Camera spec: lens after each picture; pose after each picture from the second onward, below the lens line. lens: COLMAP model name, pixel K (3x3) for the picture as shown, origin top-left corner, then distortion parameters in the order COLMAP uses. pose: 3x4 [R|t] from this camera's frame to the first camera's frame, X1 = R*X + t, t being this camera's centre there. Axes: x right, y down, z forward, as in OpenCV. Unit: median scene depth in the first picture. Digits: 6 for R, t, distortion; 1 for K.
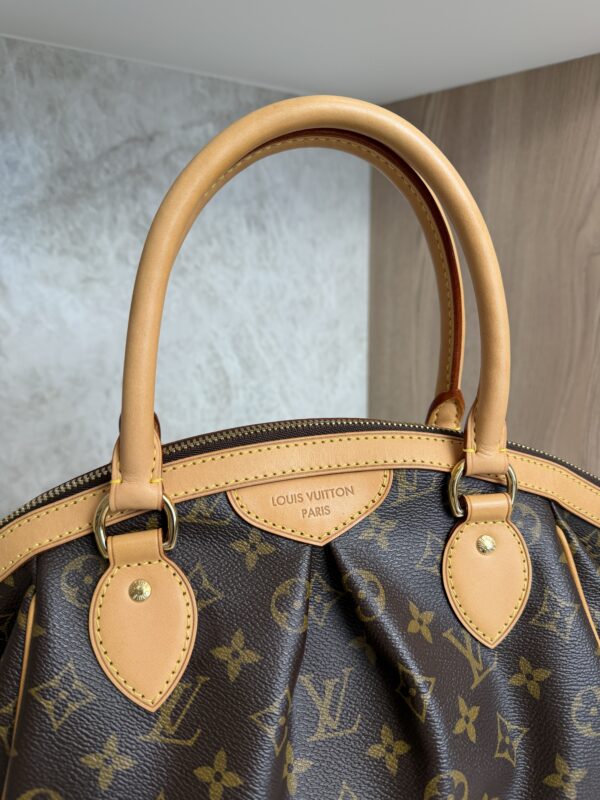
lens RADIAL K [[574.9, 0, 300.0], [0, 574.9, 400.0], [0, 0, 1]] dist [0.067107, -0.184696]
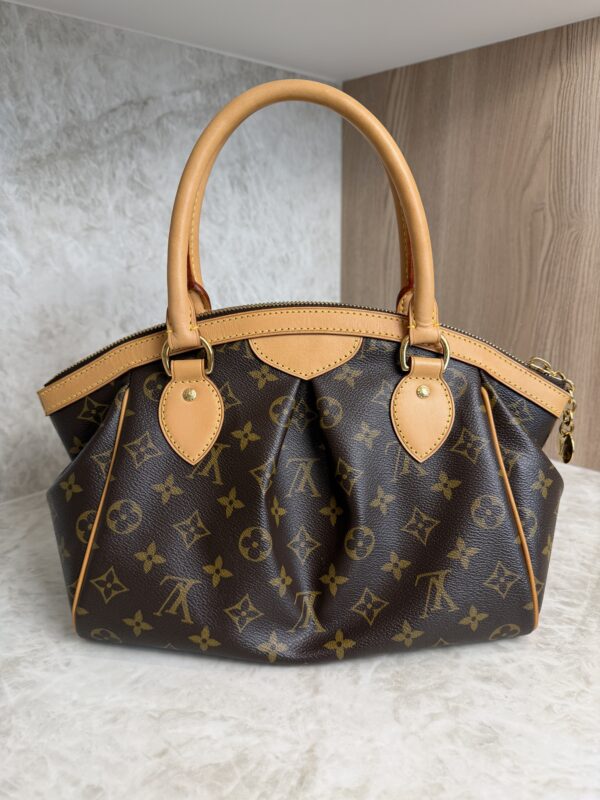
lens RADIAL K [[579.3, 0, 298.3], [0, 579.3, 404.6], [0, 0, 1]] dist [-0.024377, 0.003069]
pose [[0.999215, -0.005431, 0.039239, -0.009517], [0.004562, 0.999743, 0.022191, 0.107439], [-0.039349, -0.021994, 0.998983, -0.133361]]
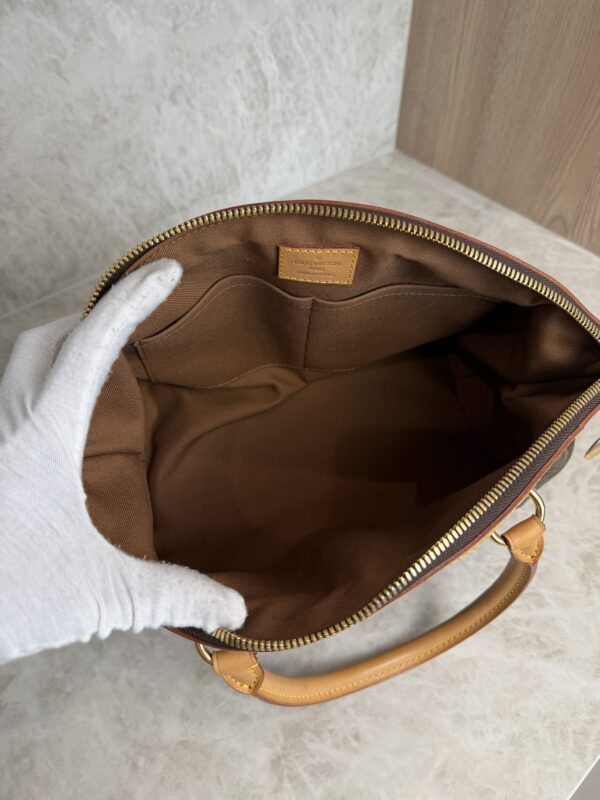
lens RADIAL K [[583.4, 0, 297.2], [0, 583.4, 402.7], [0, 0, 1]] dist [-0.031031, 0.005029]
pose [[0.999169, 0.040564, -0.003911, -0.053402], [-0.031124, 0.821521, 0.569328, -0.185085], [0.026307, -0.568733, 0.822101, -0.177921]]
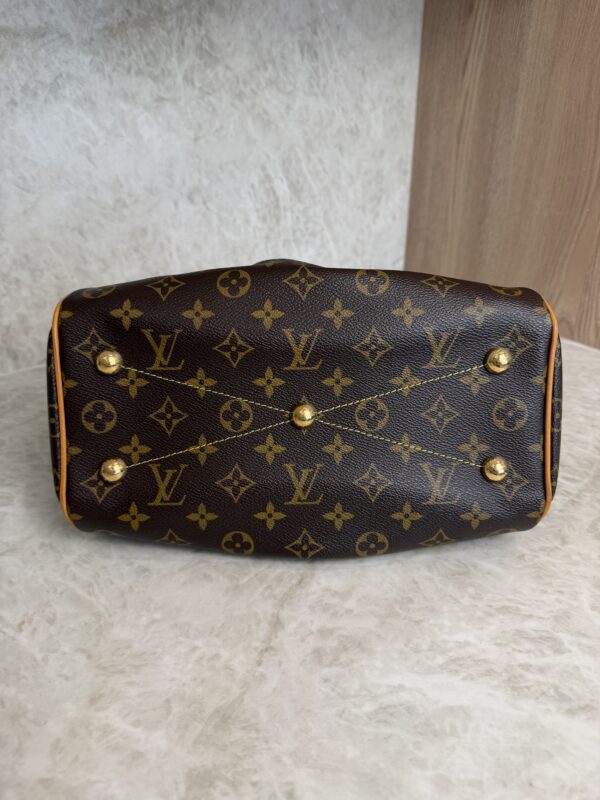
lens RADIAL K [[582.2, 0, 300.0], [0, 582.2, 400.0], [0, 0, 1]] dist [-0.034934, 0.009246]
pose [[0.993425, 0.065468, -0.093923, 0.060889], [-0.042972, 0.973610, 0.224136, 0.107459], [0.106118, -0.218626, 0.970021, -0.221664]]
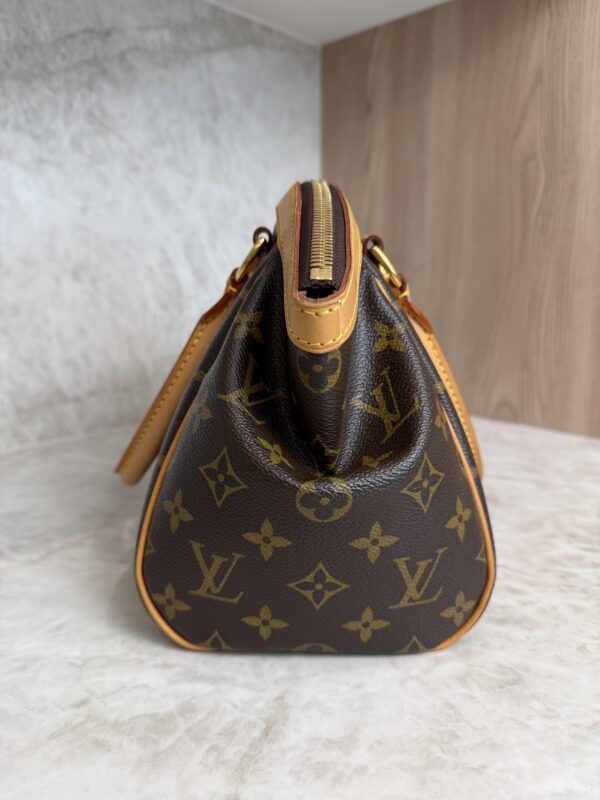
lens RADIAL K [[592.4, 0, 299.8], [0, 592.4, 404.2], [0, 0, 1]] dist [-0.040996, 0.008259]
pose [[0.997005, 0.000910, 0.077331, 0.003508], [0.003005, 0.998720, -0.050499, 0.262173], [-0.077278, 0.050580, 0.995726, -0.024311]]
